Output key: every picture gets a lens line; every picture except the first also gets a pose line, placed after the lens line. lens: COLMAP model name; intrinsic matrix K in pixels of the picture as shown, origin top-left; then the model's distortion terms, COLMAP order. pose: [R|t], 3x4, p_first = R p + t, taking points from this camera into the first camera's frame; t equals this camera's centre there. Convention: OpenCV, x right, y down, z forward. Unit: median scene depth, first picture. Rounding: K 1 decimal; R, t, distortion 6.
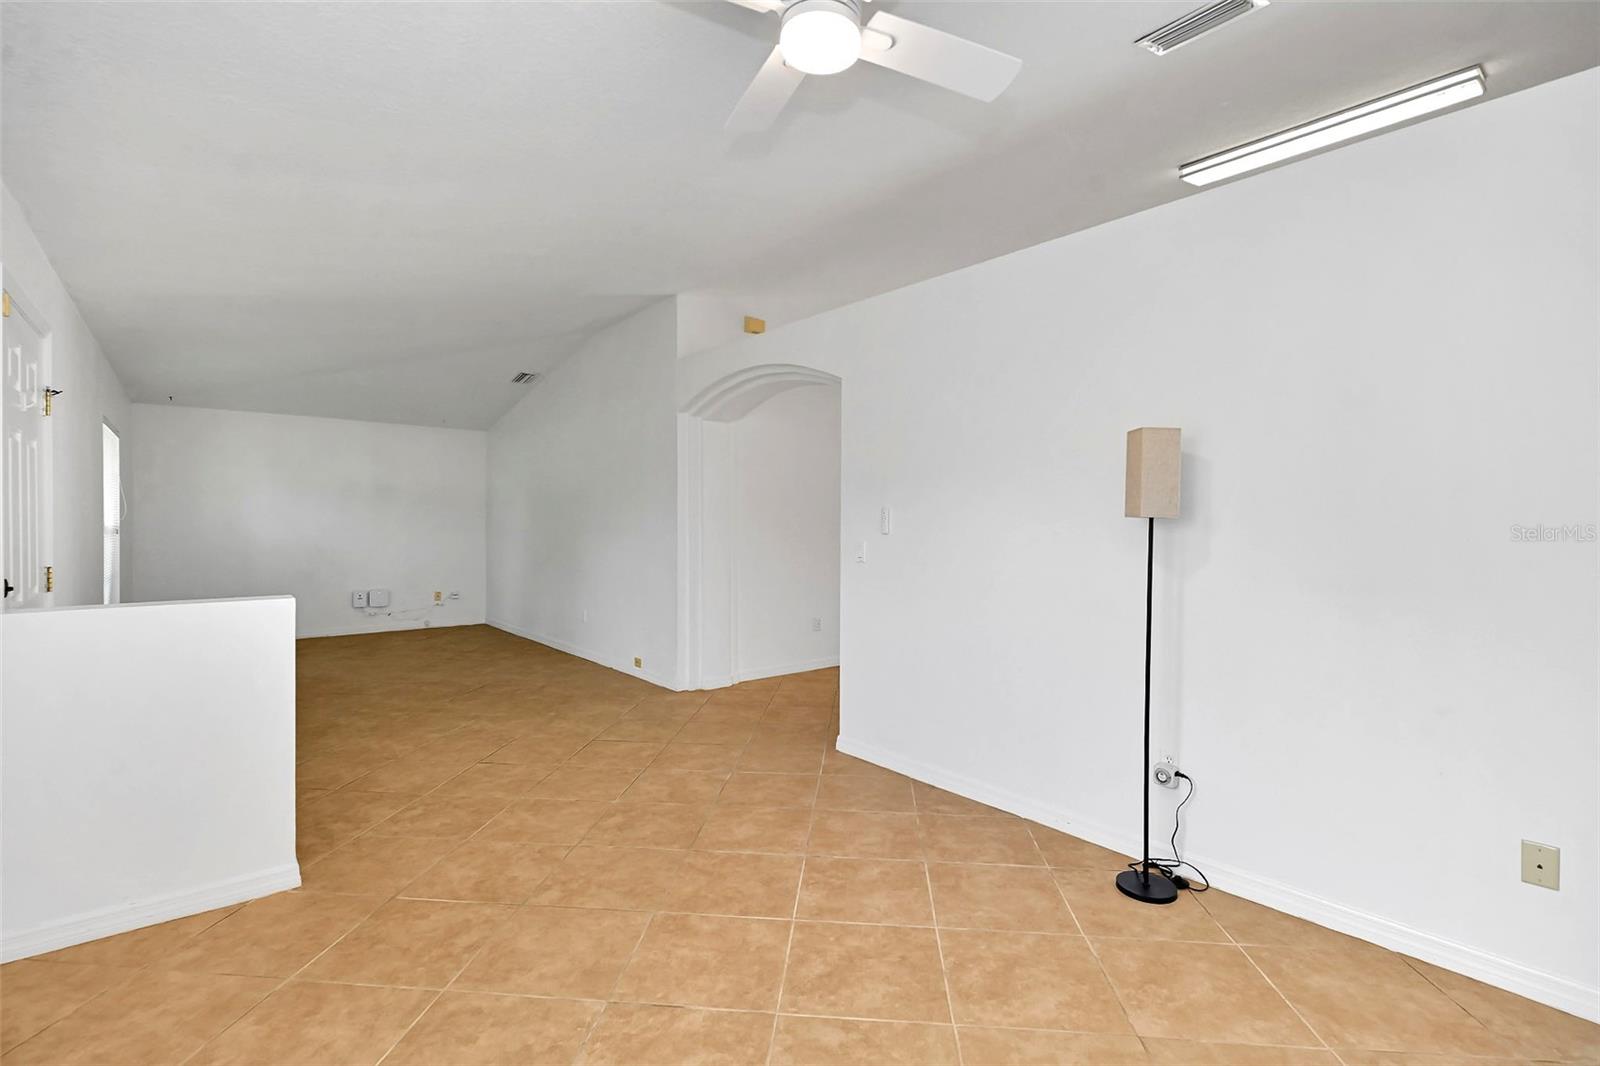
lens RADIAL K [[721.3, 0, 808.9], [0, 721.3, 536.3], [0, 0, 1]] dist [-0.001656, -0.000819]
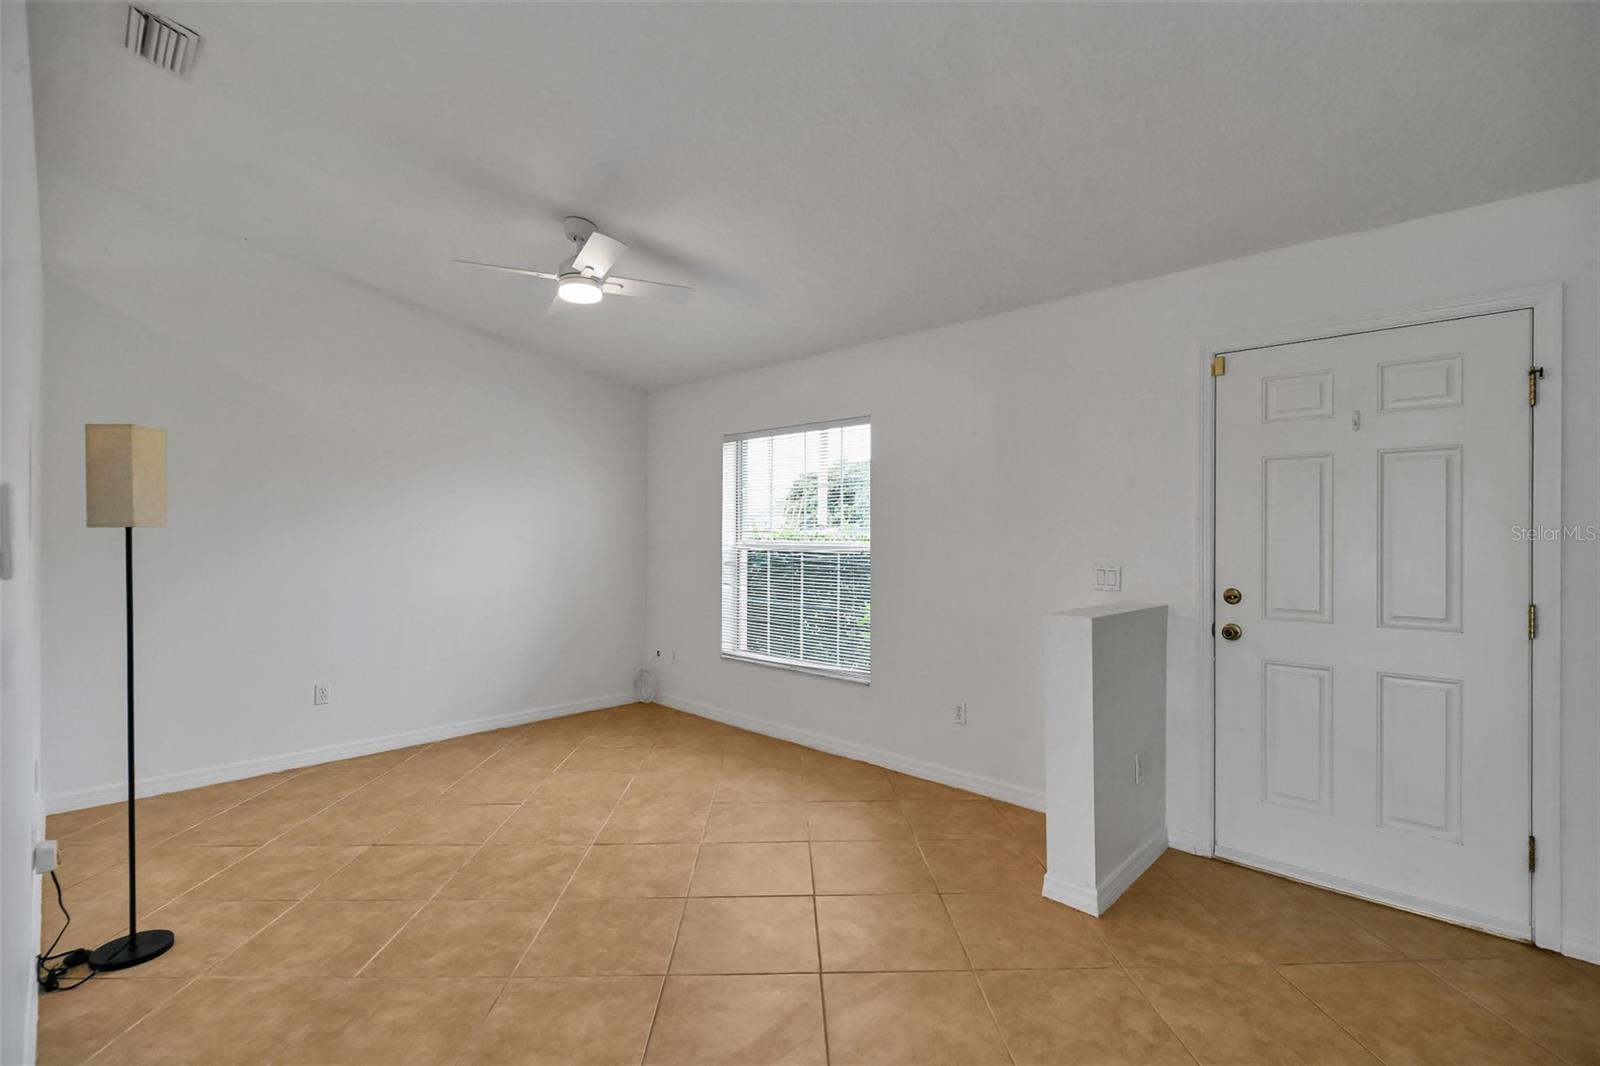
lens RADIAL K [[740.5, 0, 800.0], [0, 740.5, 533.0], [0, 0, 1]] dist [-0.002165, -0.000533]
pose [[-0.995566, -0.007529, -0.093760, -0.260475], [-0.008907, 0.999858, 0.014280, -0.041849], [0.093640, 0.015051, -0.995492, 2.019190]]
